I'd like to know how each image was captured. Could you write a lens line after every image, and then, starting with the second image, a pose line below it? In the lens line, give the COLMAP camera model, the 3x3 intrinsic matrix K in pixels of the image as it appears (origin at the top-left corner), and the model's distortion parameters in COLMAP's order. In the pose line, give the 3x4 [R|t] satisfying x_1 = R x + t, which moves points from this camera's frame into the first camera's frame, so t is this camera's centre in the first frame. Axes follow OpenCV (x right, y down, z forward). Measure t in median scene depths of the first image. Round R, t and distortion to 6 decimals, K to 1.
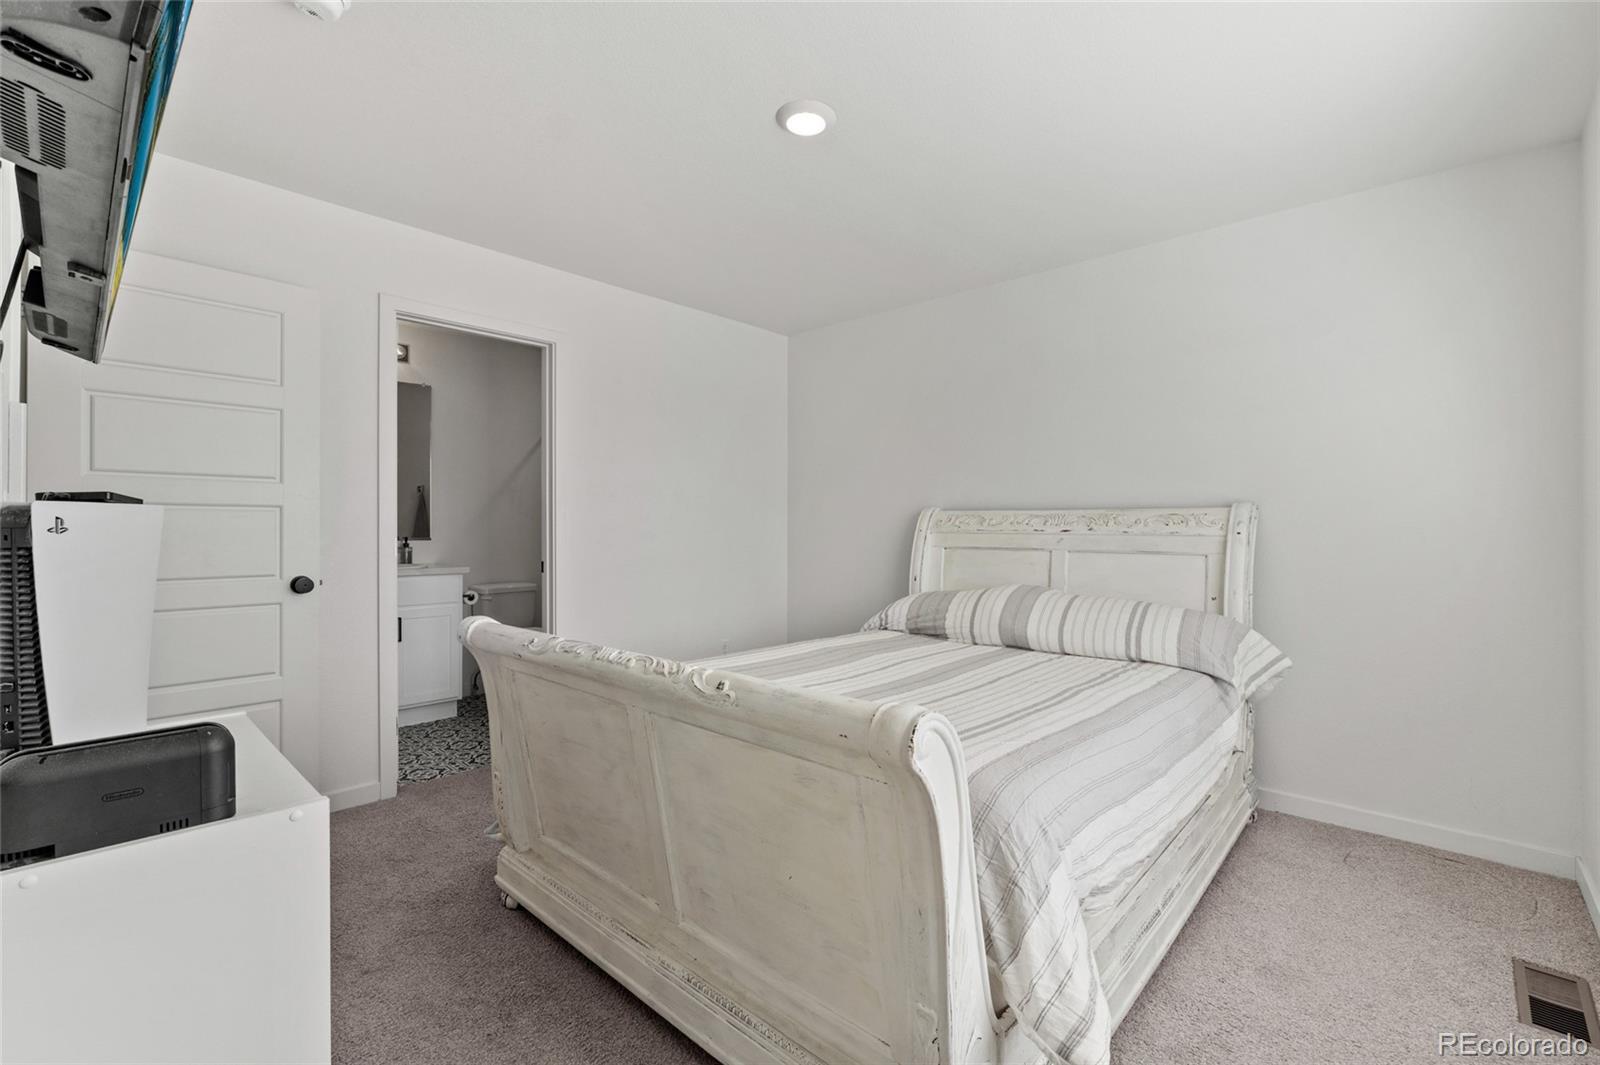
lens RADIAL K [[695.7, 0, 800.0], [0, 695.7, 532.5], [0, 0, 1]] dist [-0.015189, -0.000215]
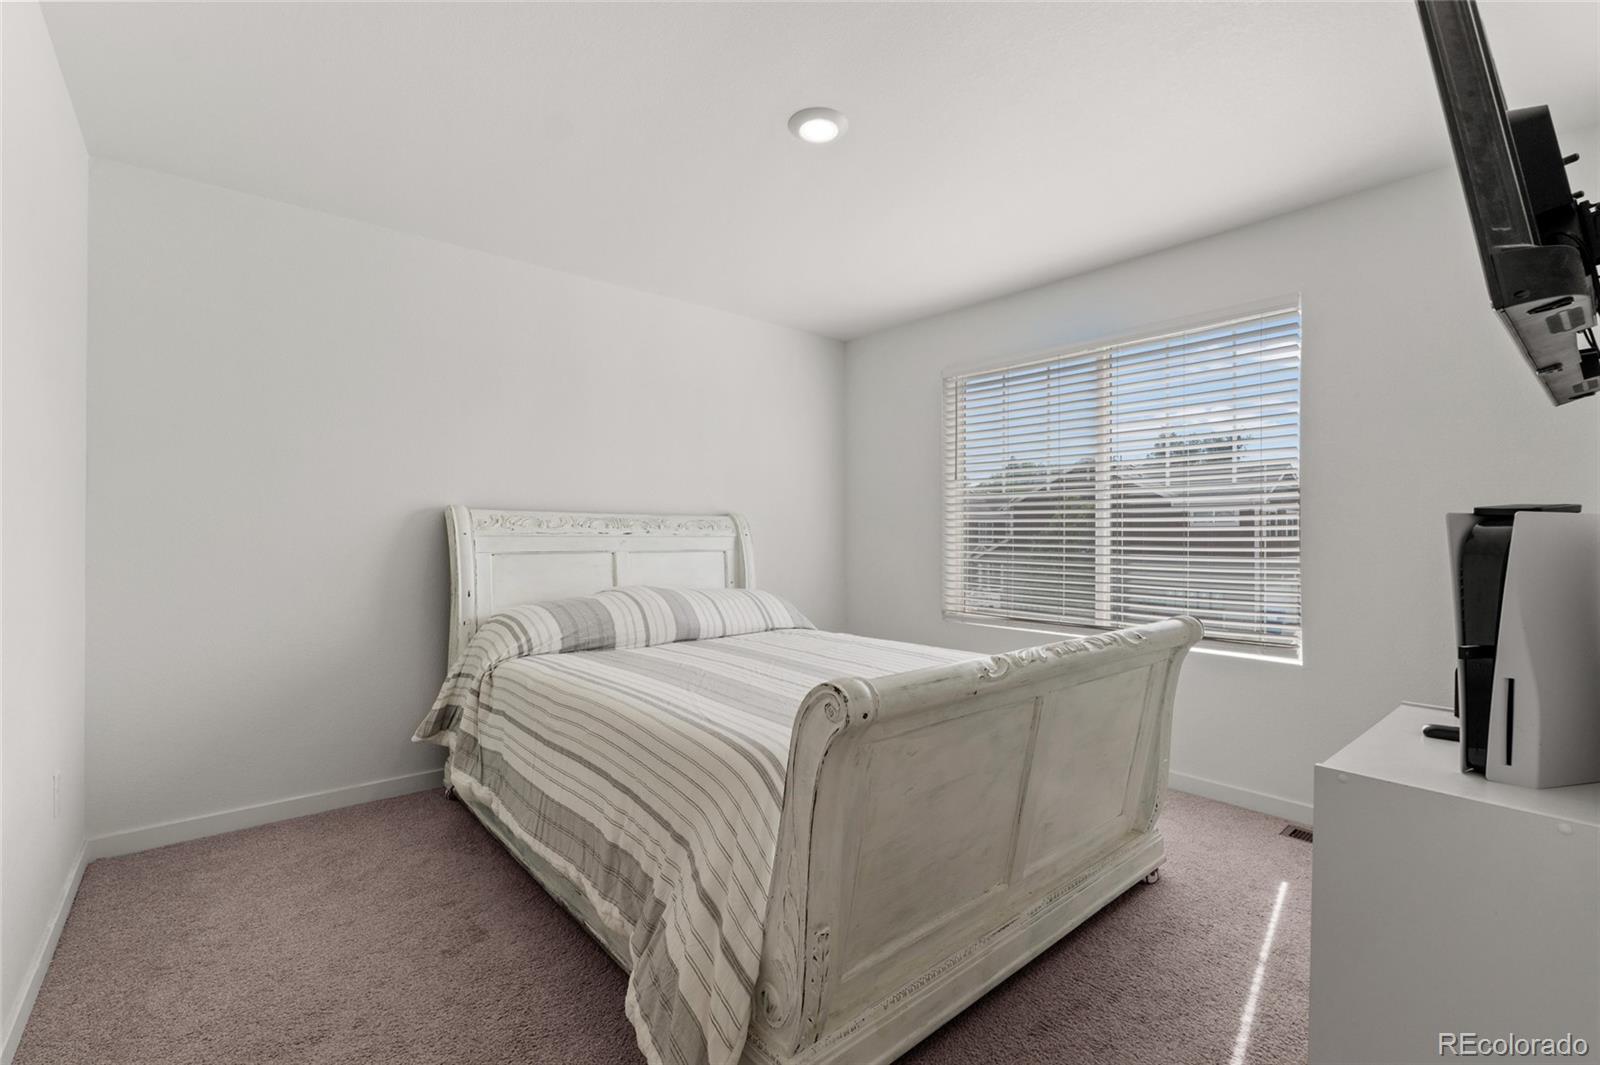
lens RADIAL K [[695.7, 0, 800.0], [0, 695.7, 532.5], [0, 0, 1]] dist [-0.015189, -0.000215]
pose [[0.122495, -0.006201, 0.992450, -0.720082], [0.003037, 0.999978, 0.005873, -0.010294], [-0.992465, 0.002294, 0.122511, 0.644776]]
